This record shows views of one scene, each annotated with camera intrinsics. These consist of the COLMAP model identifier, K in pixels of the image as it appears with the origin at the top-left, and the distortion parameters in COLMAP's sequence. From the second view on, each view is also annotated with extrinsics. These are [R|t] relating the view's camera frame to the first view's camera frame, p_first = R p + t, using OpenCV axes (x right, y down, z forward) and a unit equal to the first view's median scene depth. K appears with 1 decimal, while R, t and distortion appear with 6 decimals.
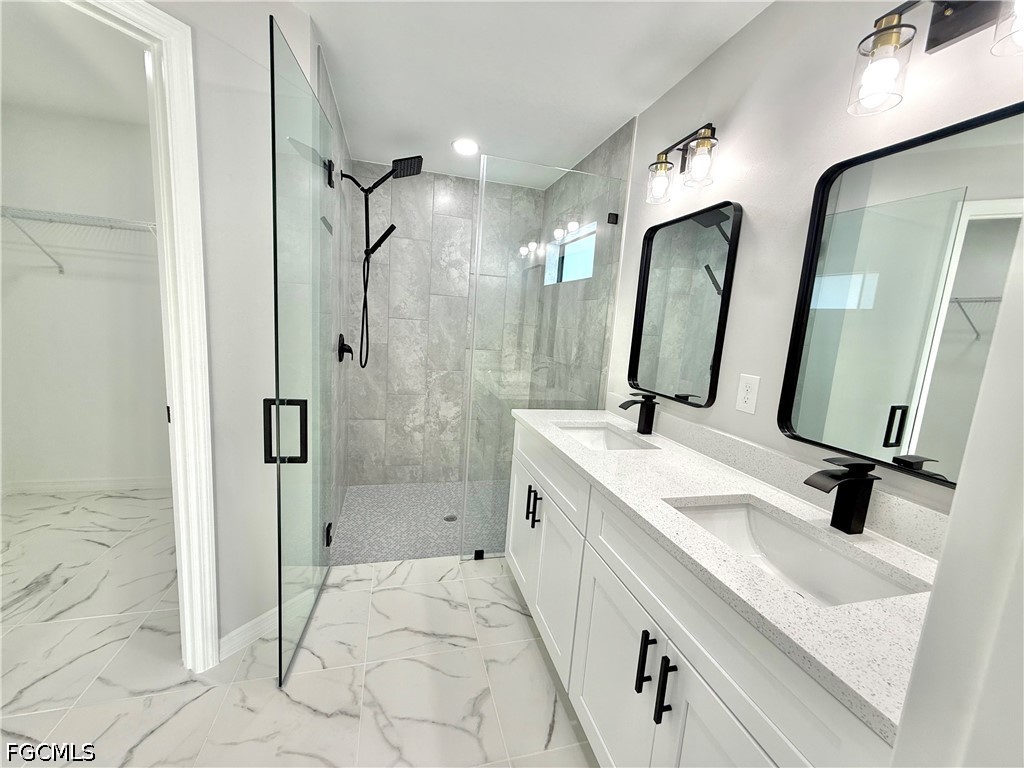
lens RADIAL K [[407.8, 0, 509.6], [0, 407.8, 383.4], [0, 0, 1]] dist [-0.000172, -0.000177]
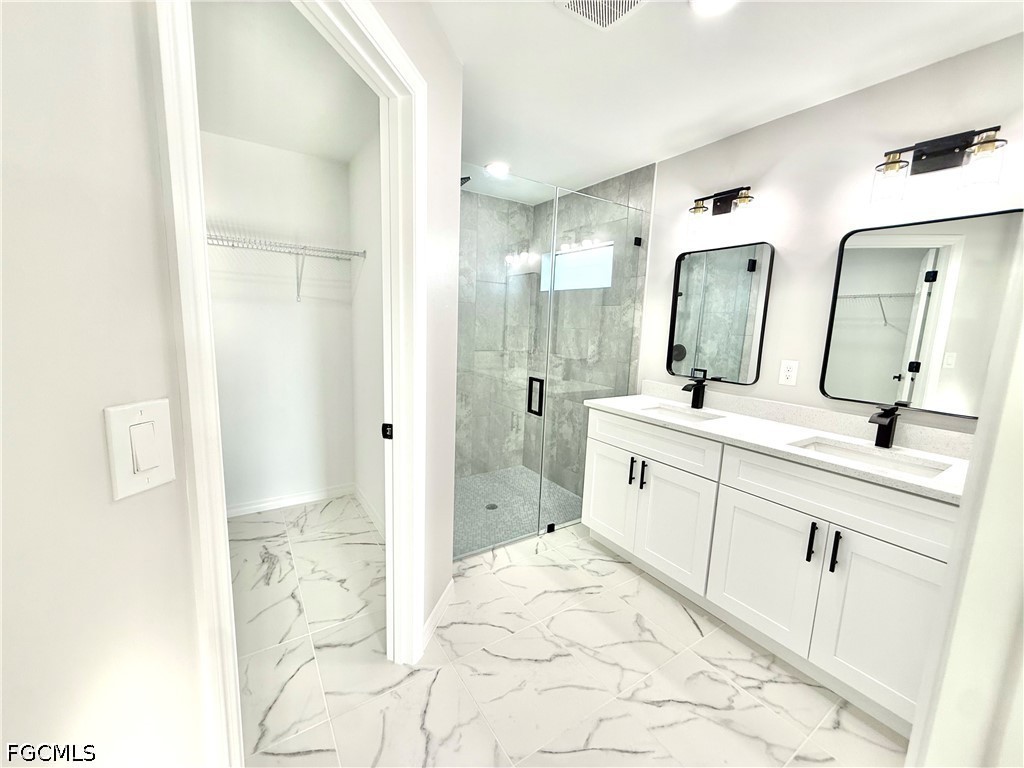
lens RADIAL K [[407.8, 0, 509.6], [0, 407.8, 383.4], [0, 0, 1]] dist [-0.000172, -0.000177]
pose [[0.951370, -0.081086, 0.297188, -0.511485], [0.076071, 0.996697, 0.028422, -0.034529], [-0.298511, -0.004432, 0.954396, -0.077217]]
